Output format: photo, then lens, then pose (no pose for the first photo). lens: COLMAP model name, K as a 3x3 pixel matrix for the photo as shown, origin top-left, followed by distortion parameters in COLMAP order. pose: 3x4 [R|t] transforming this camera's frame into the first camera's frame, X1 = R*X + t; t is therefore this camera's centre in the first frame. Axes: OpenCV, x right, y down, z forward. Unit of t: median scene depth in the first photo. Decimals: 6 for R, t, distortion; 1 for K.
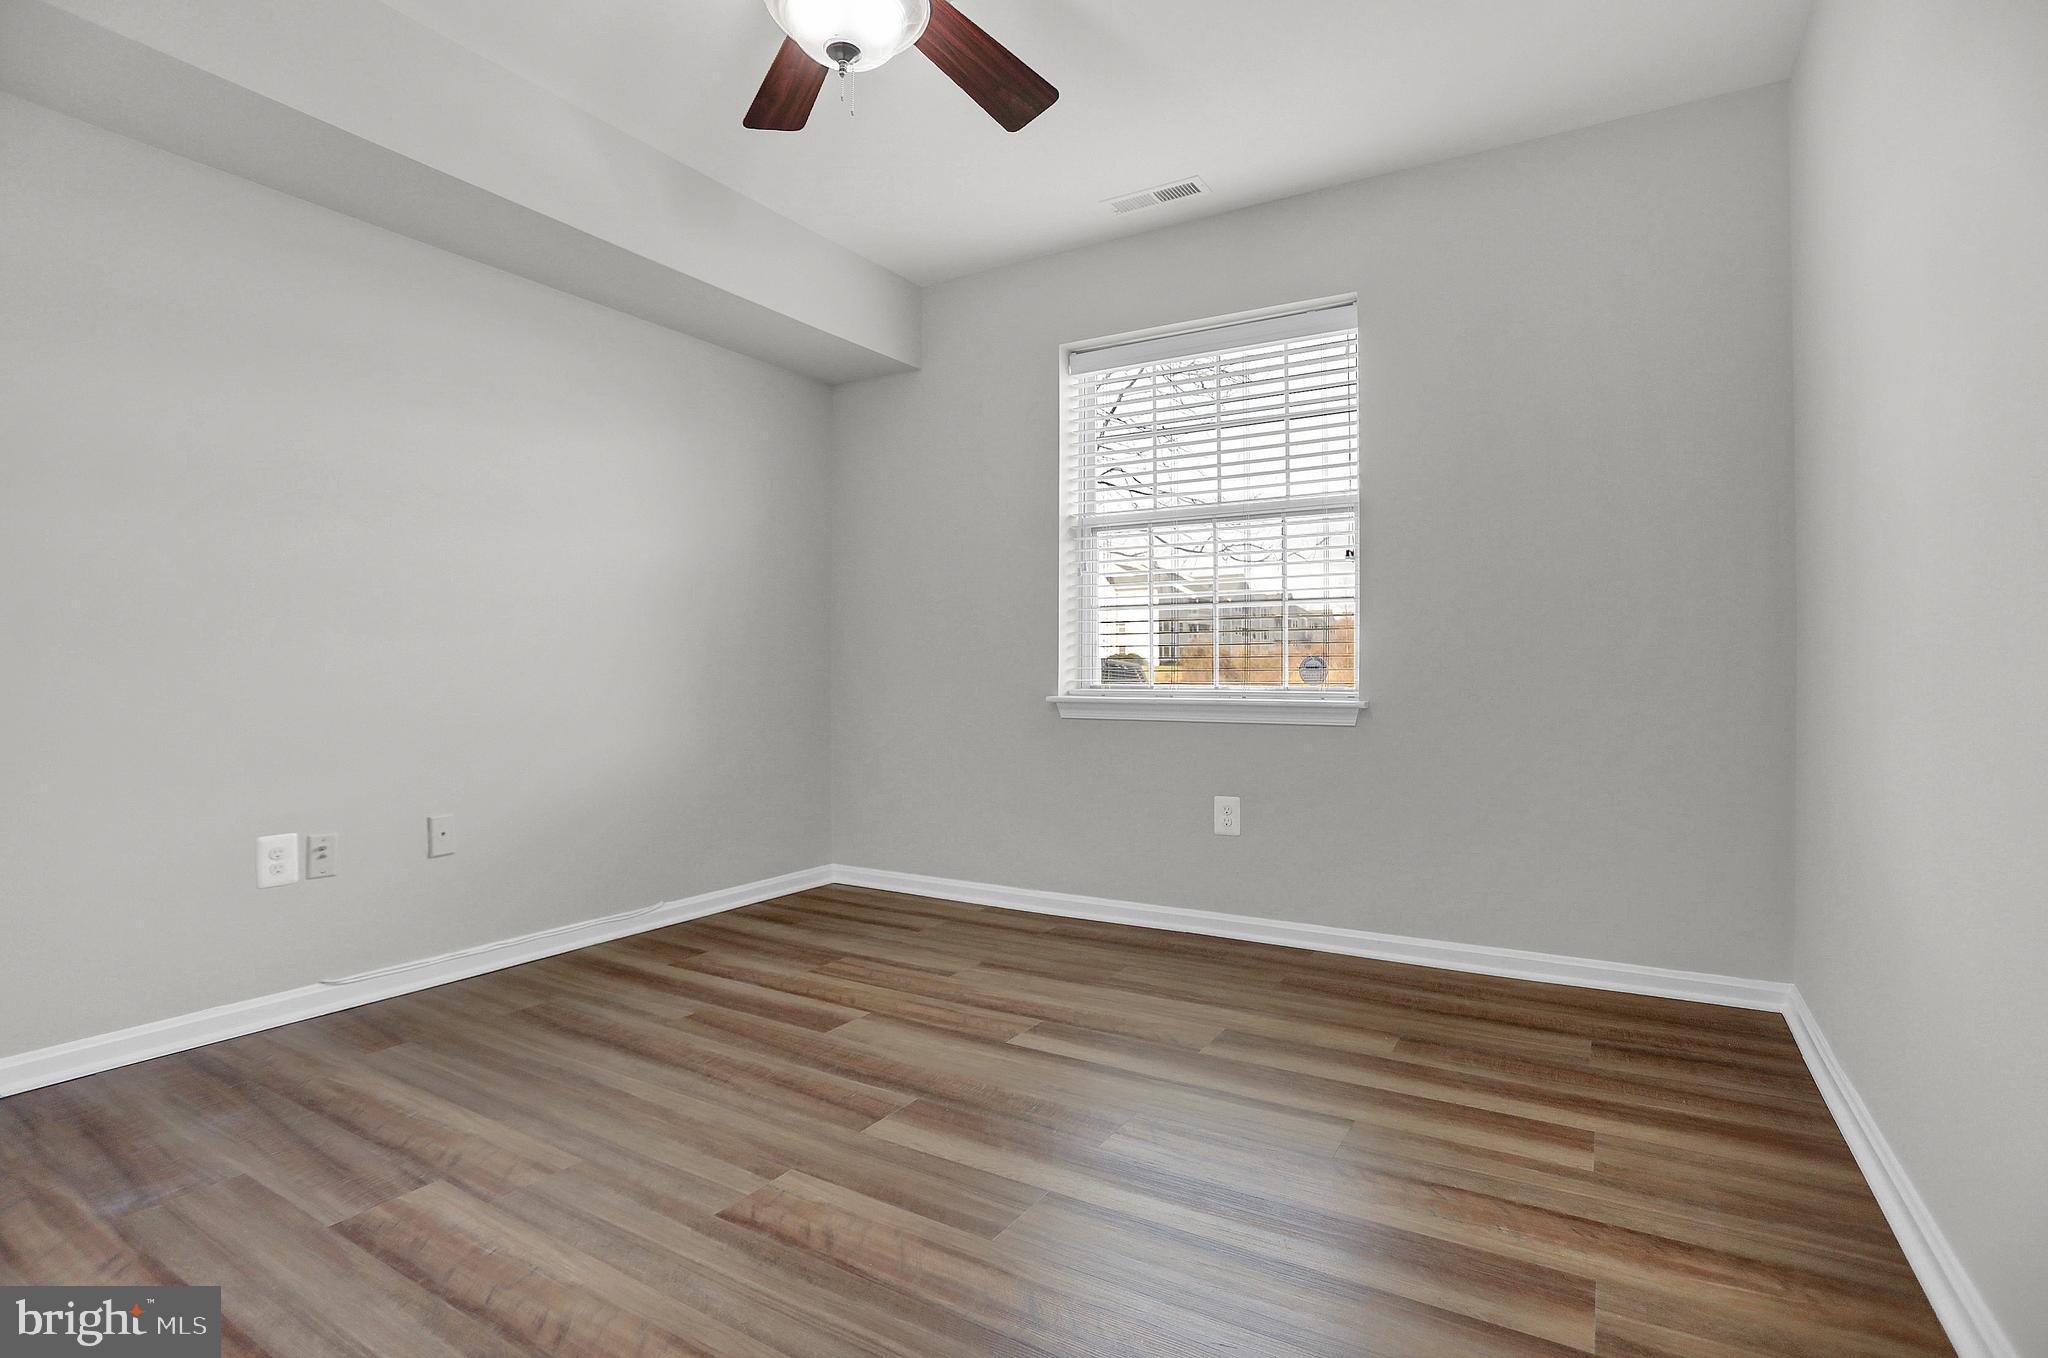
lens RADIAL K [[986.7, 0, 1022.4], [0, 986.7, 678.9], [0, 0, 1]] dist [-0.082400, 0.035293]
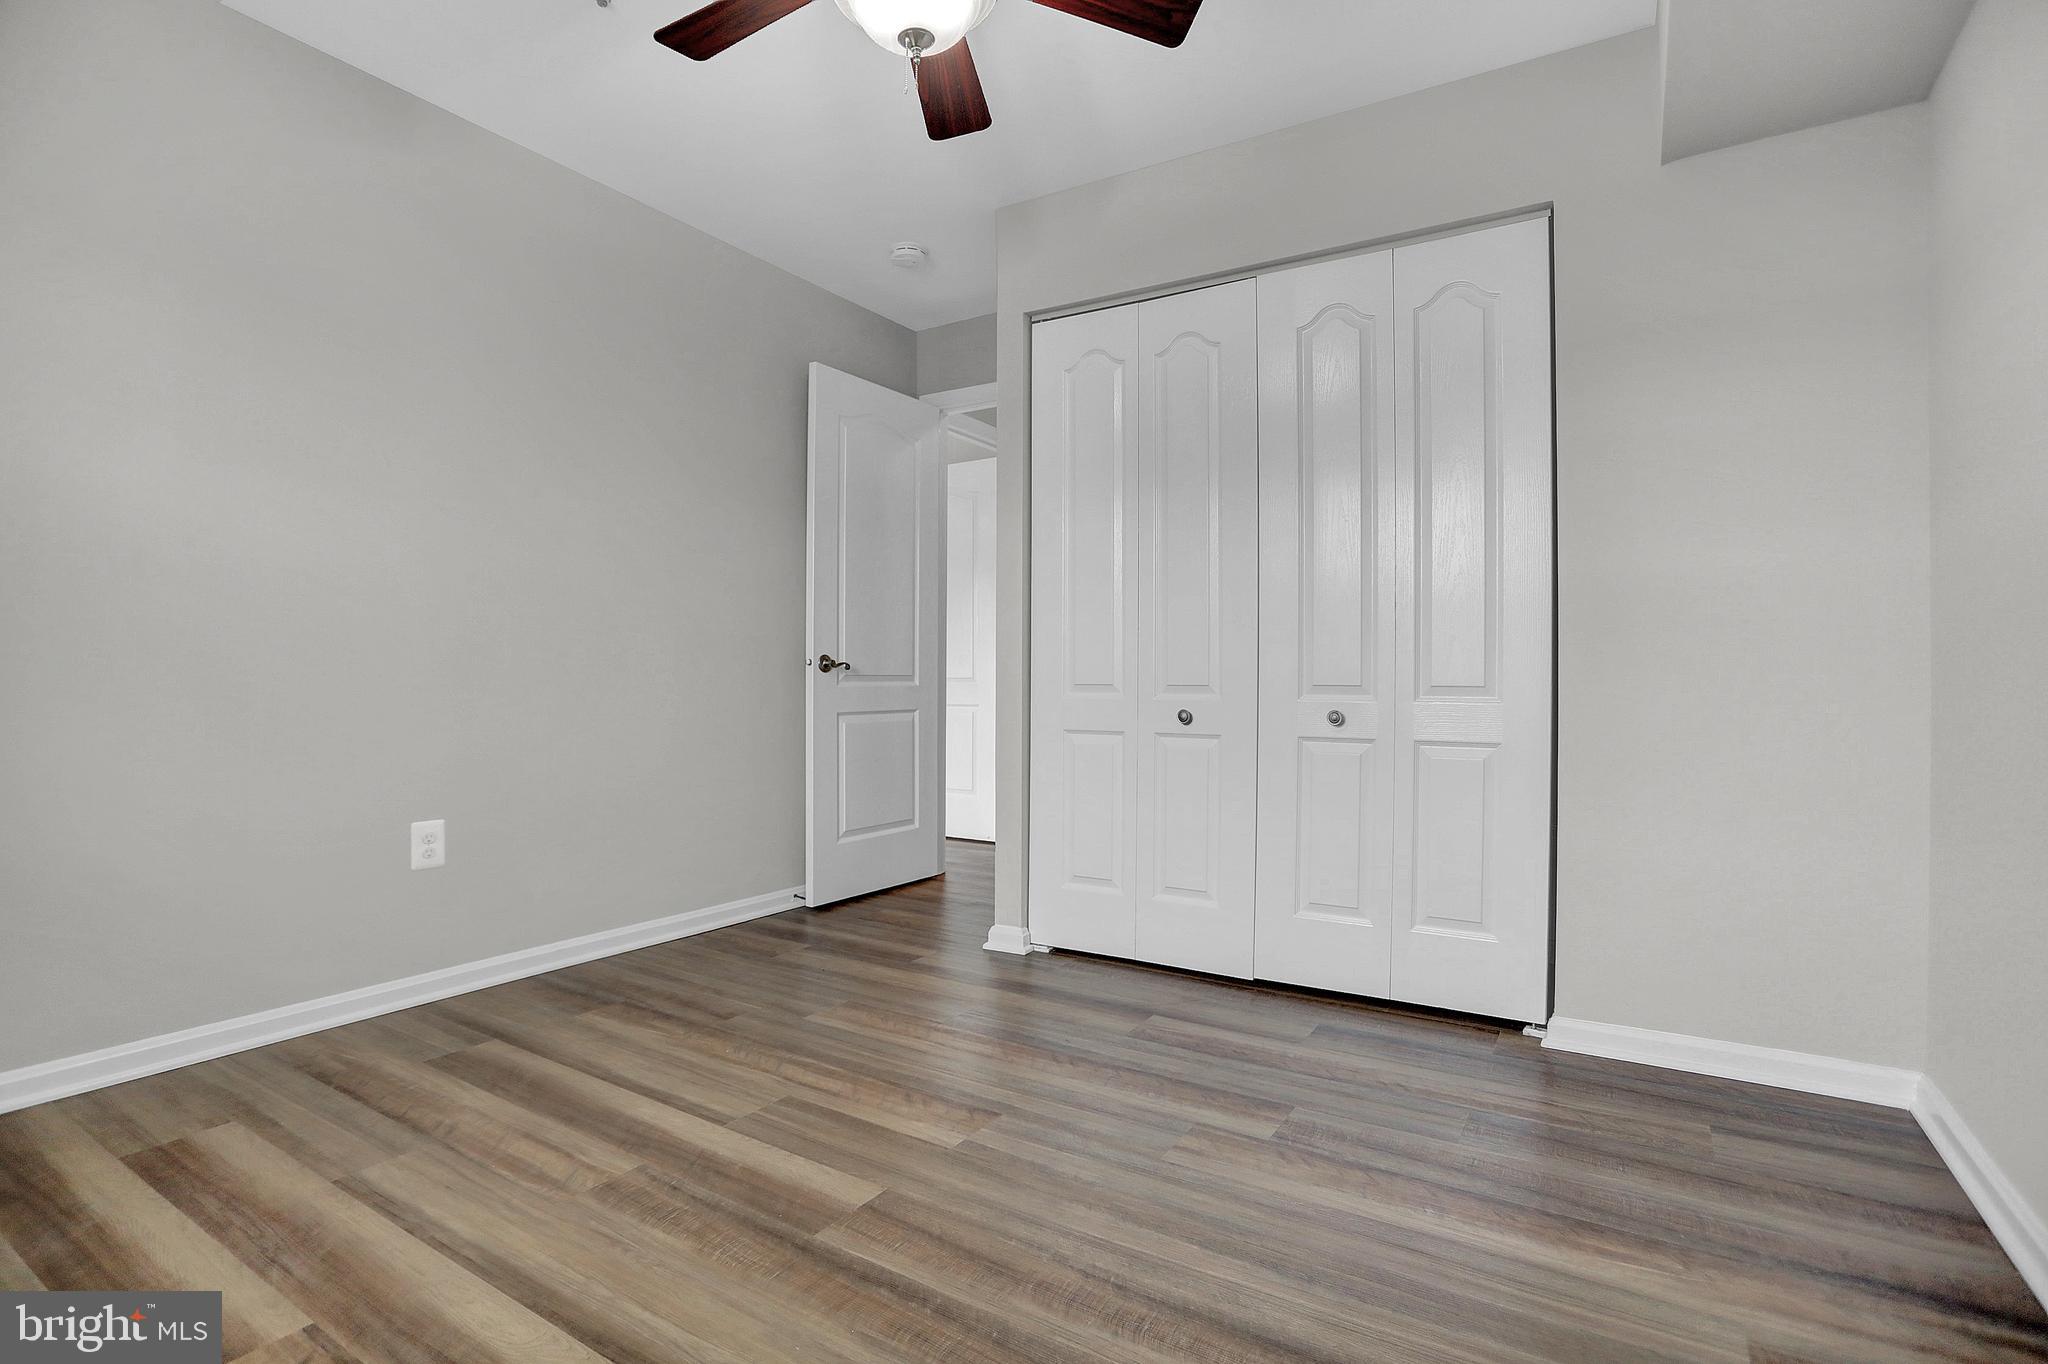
lens RADIAL K [[986.7, 0, 1022.4], [0, 986.7, 681.9], [0, 0, 1]] dist [-0.082400, 0.035293]
pose [[-0.999883, -0.006668, 0.013759, -0.313865], [-0.006646, 0.999977, 0.001633, -0.003897], [-0.013770, 0.001541, -0.999904, 1.967326]]
